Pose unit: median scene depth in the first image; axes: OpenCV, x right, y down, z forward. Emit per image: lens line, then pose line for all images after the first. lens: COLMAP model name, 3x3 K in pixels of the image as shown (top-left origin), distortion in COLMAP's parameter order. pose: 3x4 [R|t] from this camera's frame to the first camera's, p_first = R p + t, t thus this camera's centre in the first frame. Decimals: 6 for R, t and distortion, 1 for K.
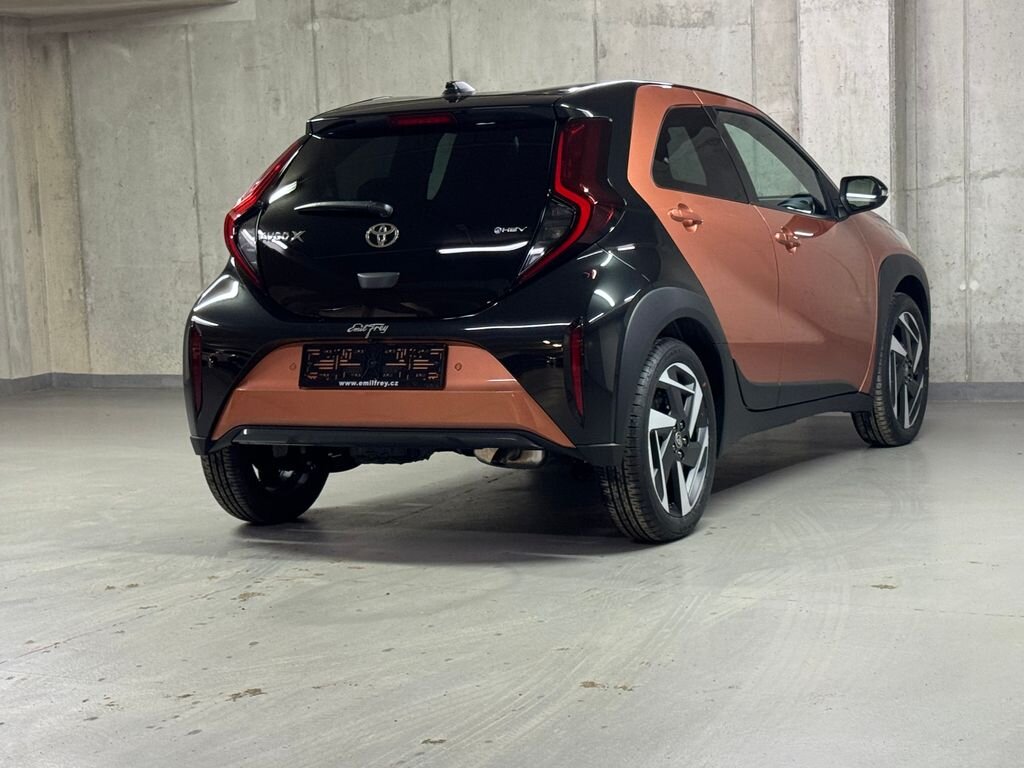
lens RADIAL K [[2017.7, 0, 512.0], [0, 2017.7, 384.0], [0, 0, 1]] dist [0.178744, -0.168952]
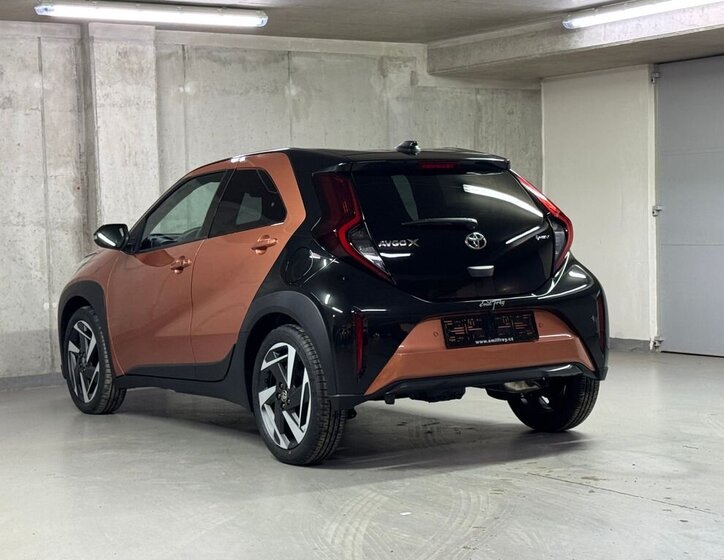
lens RADIAL K [[1476.0, 0, 362.0], [0, 1476.0, 280.0], [0, 0, 1]] dist [0.092746, 0.481926]
pose [[0.497005, -0.010828, 0.867680, -0.668650], [0.088295, 0.995363, -0.038154, -0.007429], [-0.863244, 0.095575, 0.495656, 0.347959]]
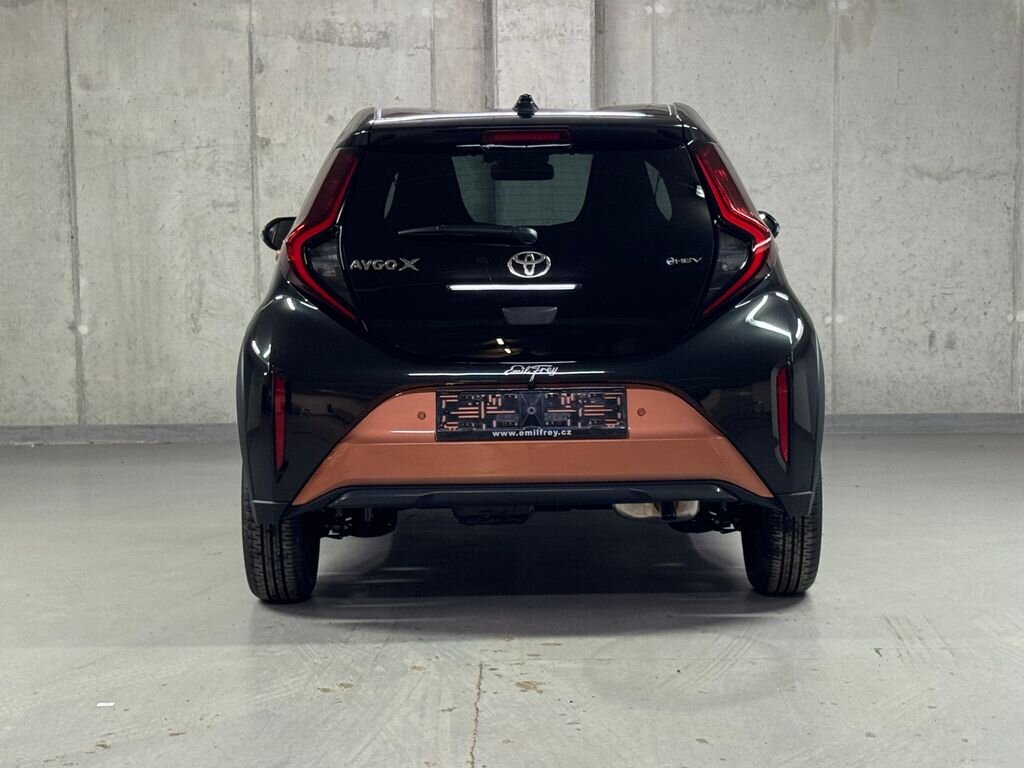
lens RADIAL K [[2017.7, 0, 512.0], [0, 2017.7, 384.0], [0, 0, 1]] dist [0.178744, -0.168952]
pose [[0.884410, -0.013441, 0.466517, -0.311018], [0.020744, 0.999729, -0.010521, -0.008001], [-0.466249, 0.018982, 0.884450, 0.143972]]
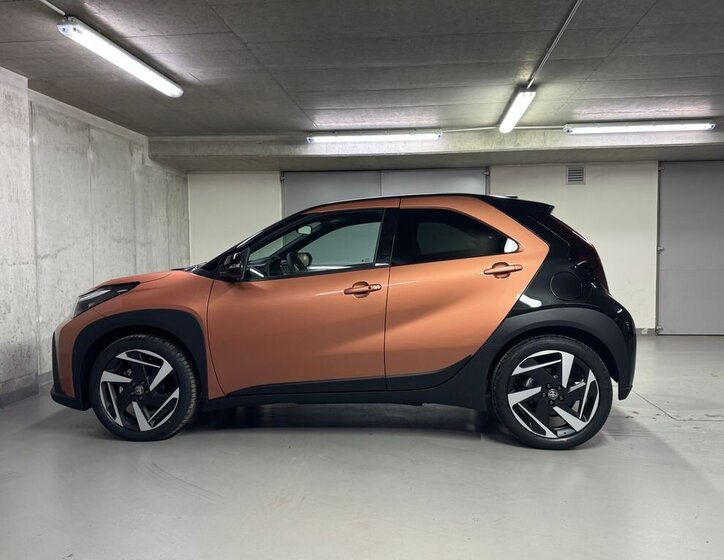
lens RADIAL K [[624.6, 0, 364.2], [0, 624.6, 269.1], [0, 0, 1]] dist [0.054316, -0.014589]
pose [[-0.377892, 0.017112, 0.925692, -0.386554], [0.109557, 0.993631, 0.026357, -0.075053], [-0.919345, 0.111376, -0.377360, 0.947766]]
